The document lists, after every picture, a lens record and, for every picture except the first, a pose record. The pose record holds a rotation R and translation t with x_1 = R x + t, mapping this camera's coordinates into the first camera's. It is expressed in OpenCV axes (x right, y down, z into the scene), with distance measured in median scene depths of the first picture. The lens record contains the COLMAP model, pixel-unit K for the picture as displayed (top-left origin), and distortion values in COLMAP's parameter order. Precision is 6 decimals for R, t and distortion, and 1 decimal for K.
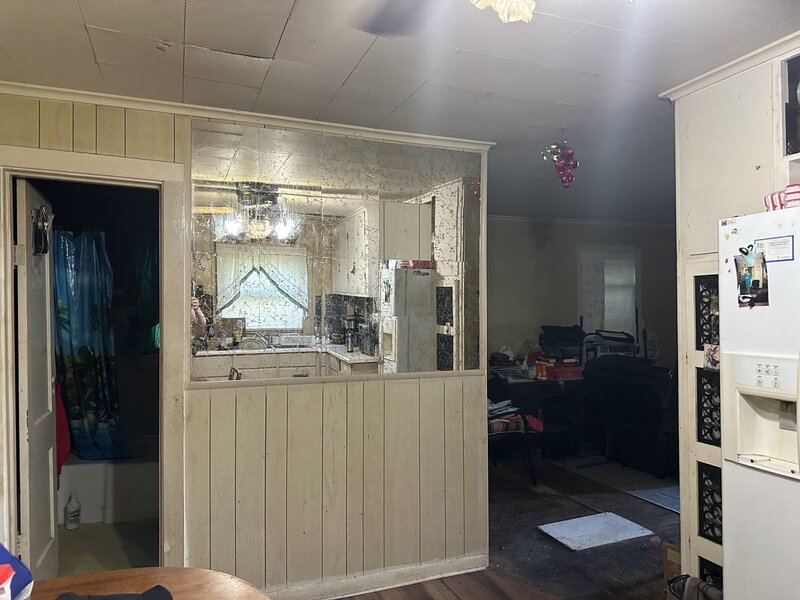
lens RADIAL K [[563.7, 0, 399.3], [0, 563.7, 302.1], [0, 0, 1]] dist [0.008336, -0.000704]
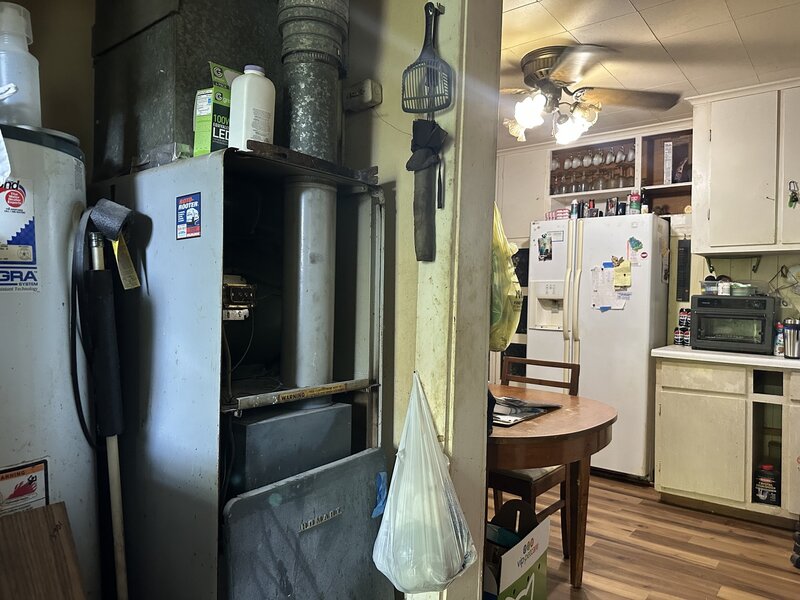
lens RADIAL K [[563.7, 0, 401.0], [0, 563.7, 301.0], [0, 0, 1]] dist [0.008336, -0.000704]
pose [[0.857424, 0.019048, 0.514258, -1.065746], [-0.031437, 0.999387, 0.015399, 0.156053], [-0.513649, -0.029370, 0.857497, -0.684356]]
